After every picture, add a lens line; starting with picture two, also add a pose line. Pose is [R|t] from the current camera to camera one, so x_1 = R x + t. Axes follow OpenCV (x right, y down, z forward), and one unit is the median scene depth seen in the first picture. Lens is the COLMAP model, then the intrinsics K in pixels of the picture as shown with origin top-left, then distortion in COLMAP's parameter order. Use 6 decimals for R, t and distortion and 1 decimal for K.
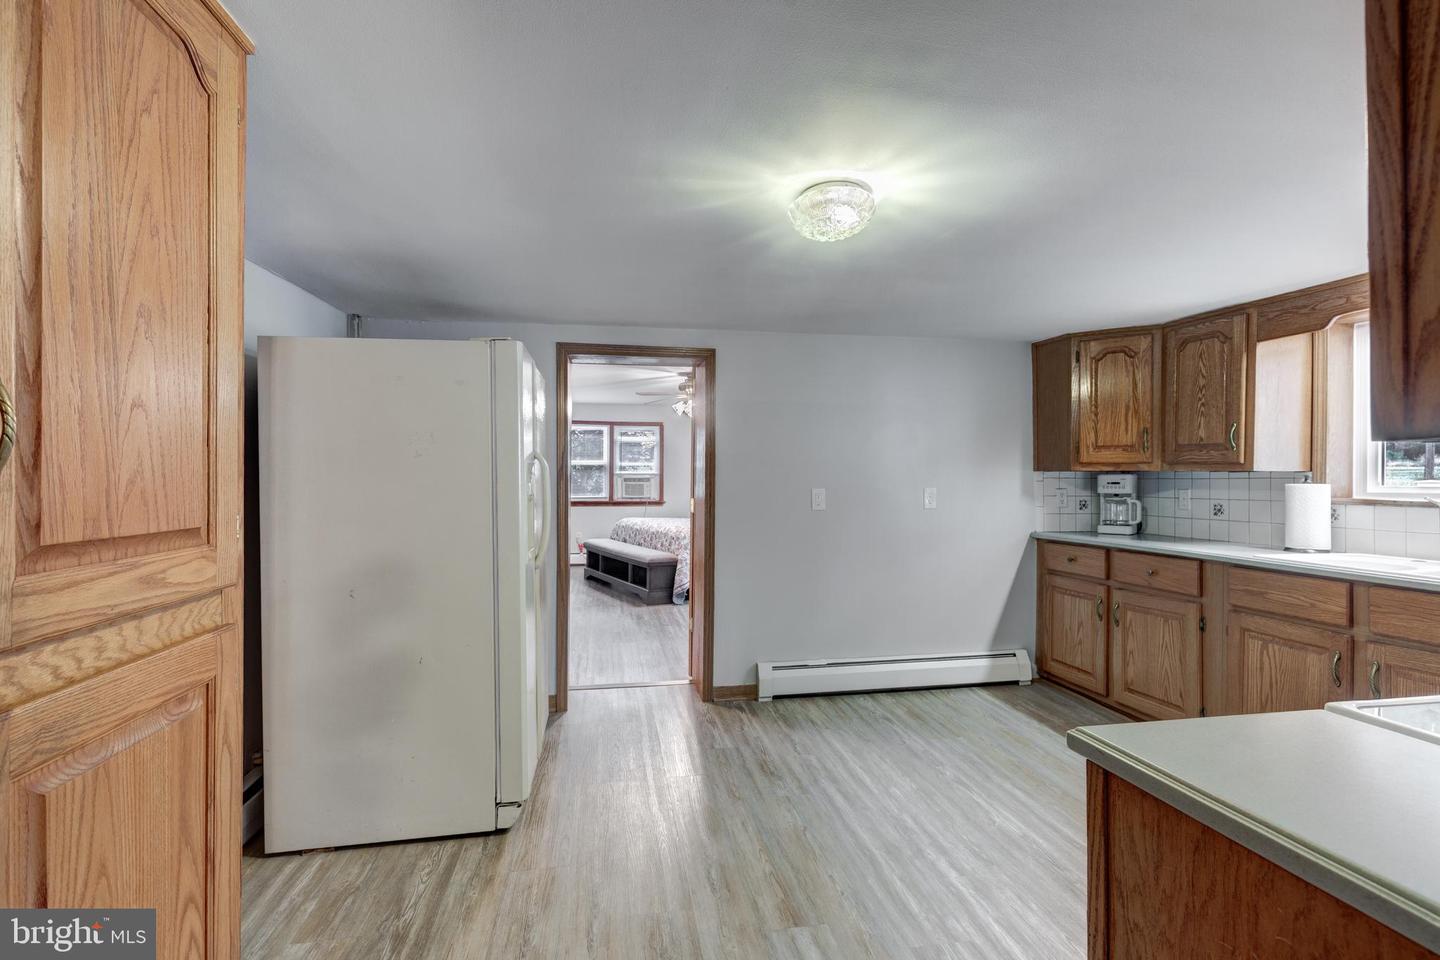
lens RADIAL K [[659.4, 0, 709.4], [0, 659.4, 481.6], [0, 0, 1]] dist [0.002201, 0.000419]
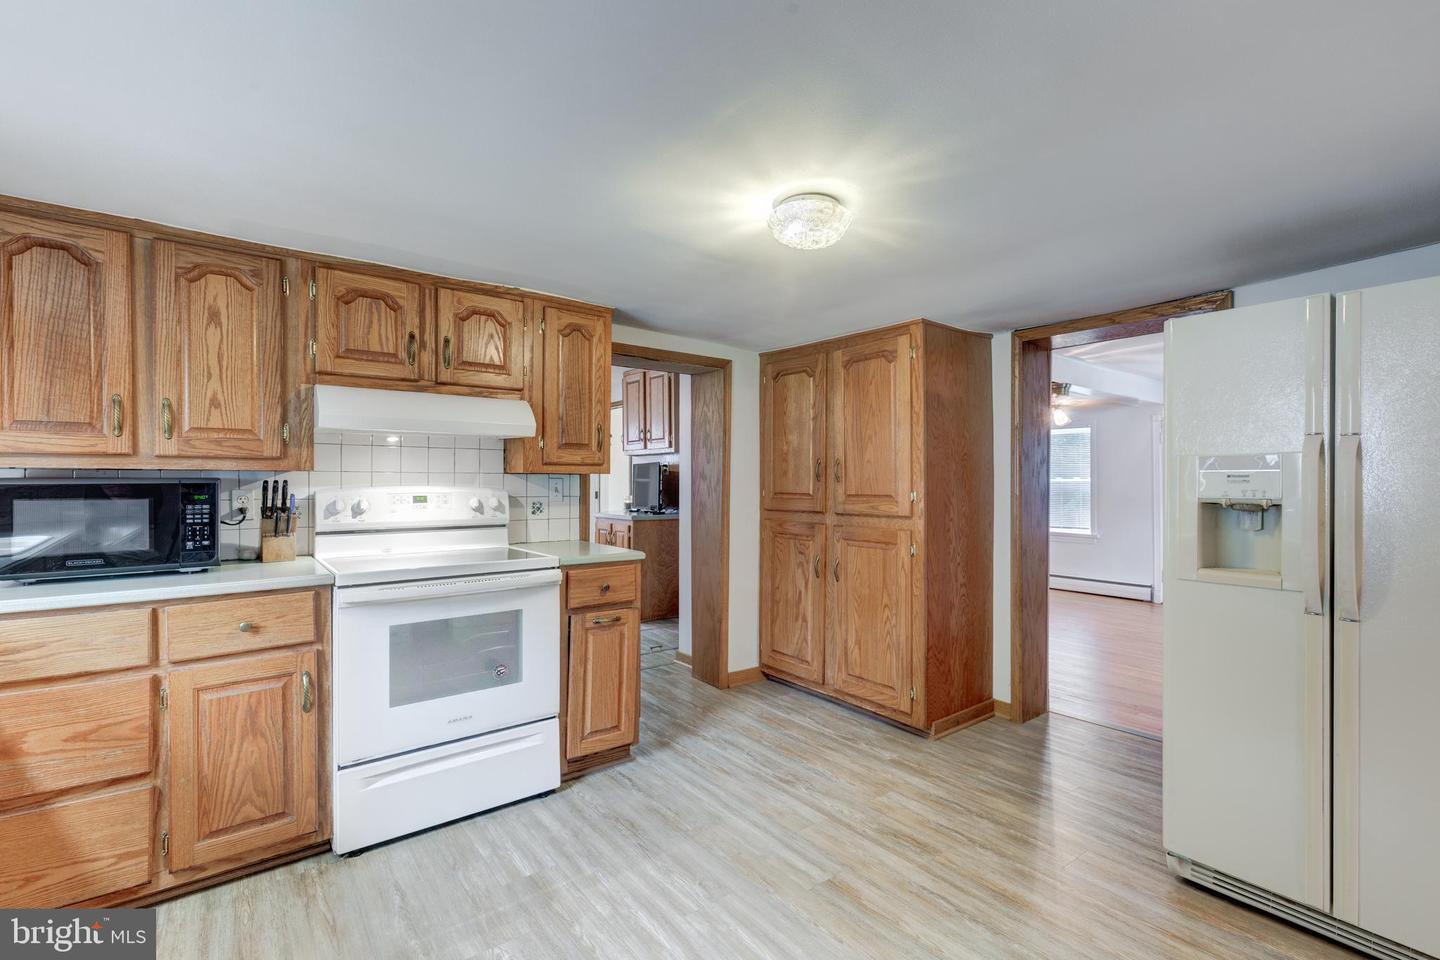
lens RADIAL K [[639.2, 0, 735.6], [0, 639.2, 483.7], [0, 0, 1]] dist [0.000991, 0.000046]
pose [[-0.870103, -0.000728, -0.492870, 0.424127], [-0.003444, 0.999983, 0.004603, 0.000589], [0.492859, 0.005703, -0.870091, 0.984048]]
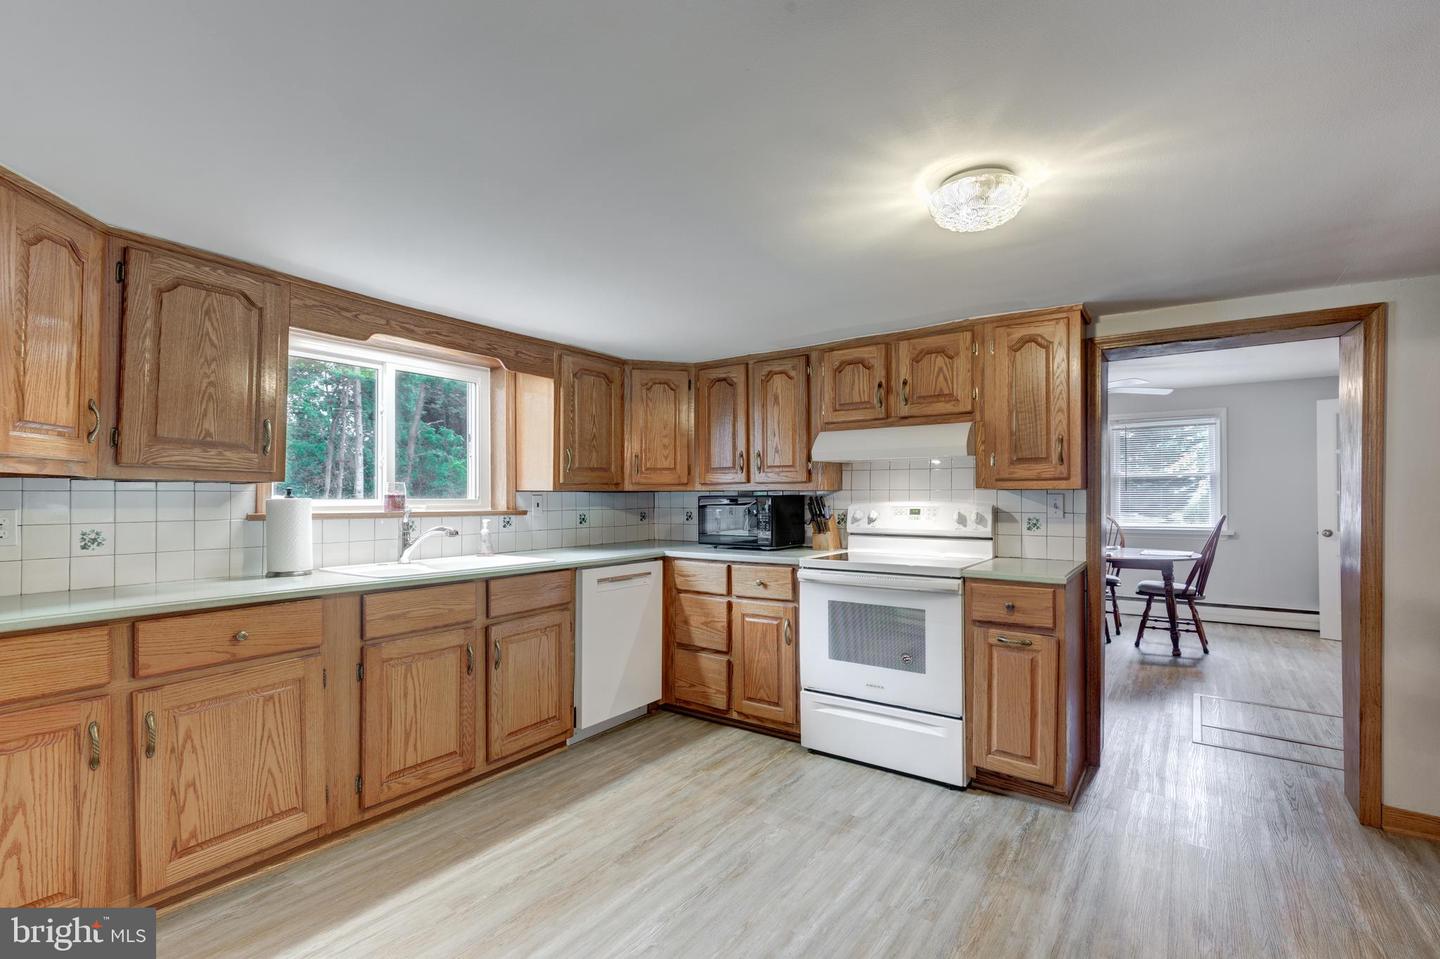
lens RADIAL K [[655.4, 0, 717.6], [0, 655.4, 487.2], [0, 0, 1]] dist [0.000538, -0.000064]
pose [[-0.712282, 0.008502, 0.701842, -0.104587], [0.000096, 0.999928, -0.012015, -0.000322], [-0.701894, -0.008490, -0.712231, 1.022920]]
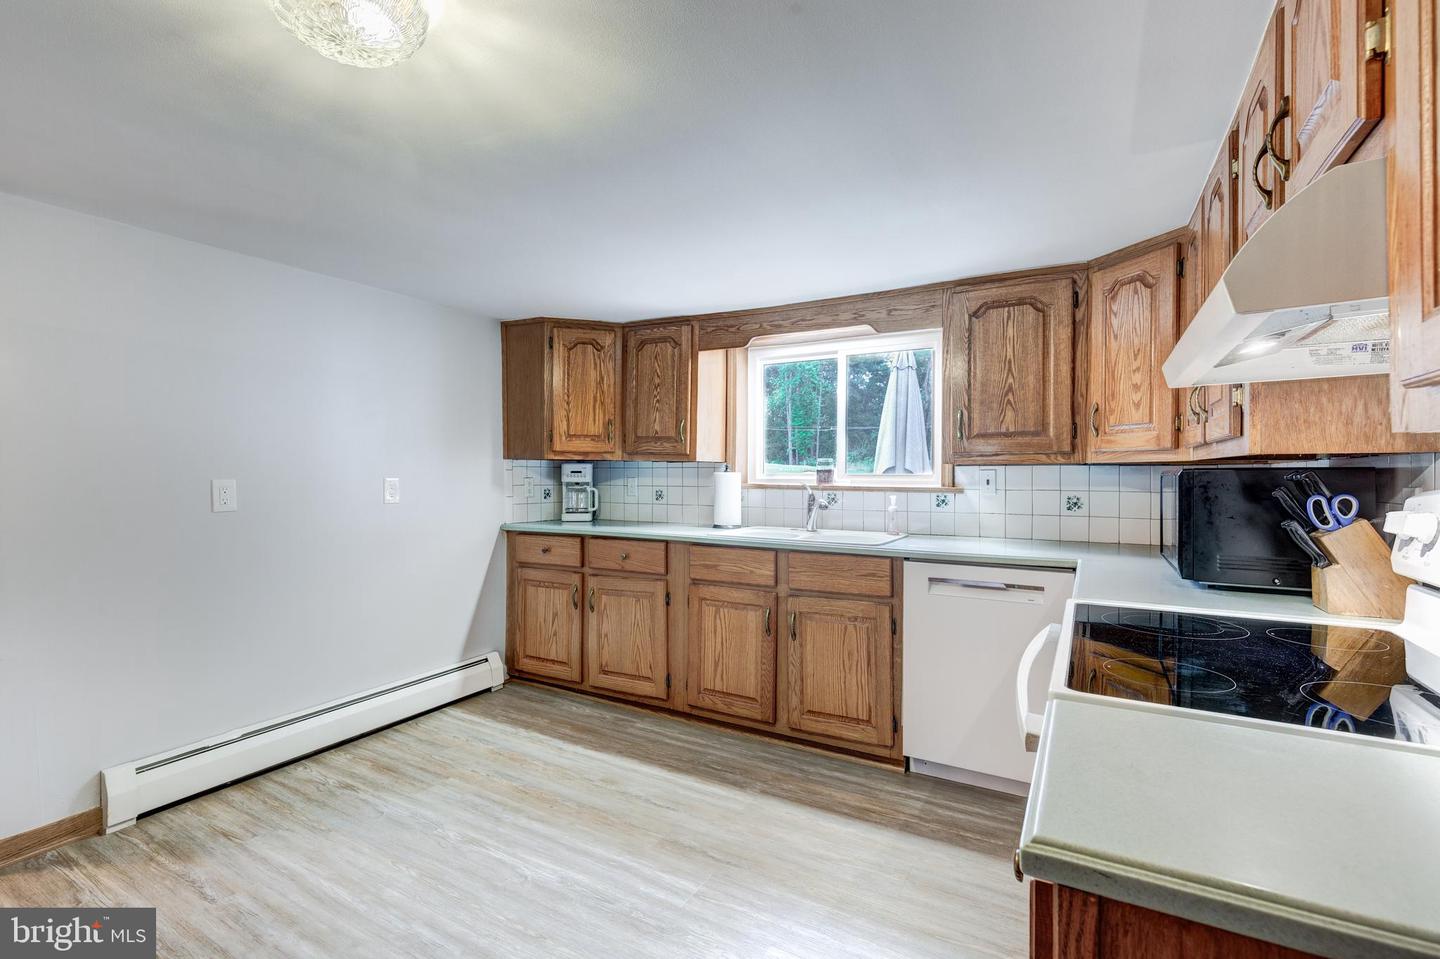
lens RADIAL K [[652.9, 0, 726.1], [0, 652.9, 477.5], [0, 0, 1]] dist [0.003580, 0.000077]
pose [[0.632099, -0.005788, 0.774866, -0.031142], [-0.000714, 0.999967, 0.008052, 0.002971], [-0.774888, -0.005643, 0.632074, 0.196065]]
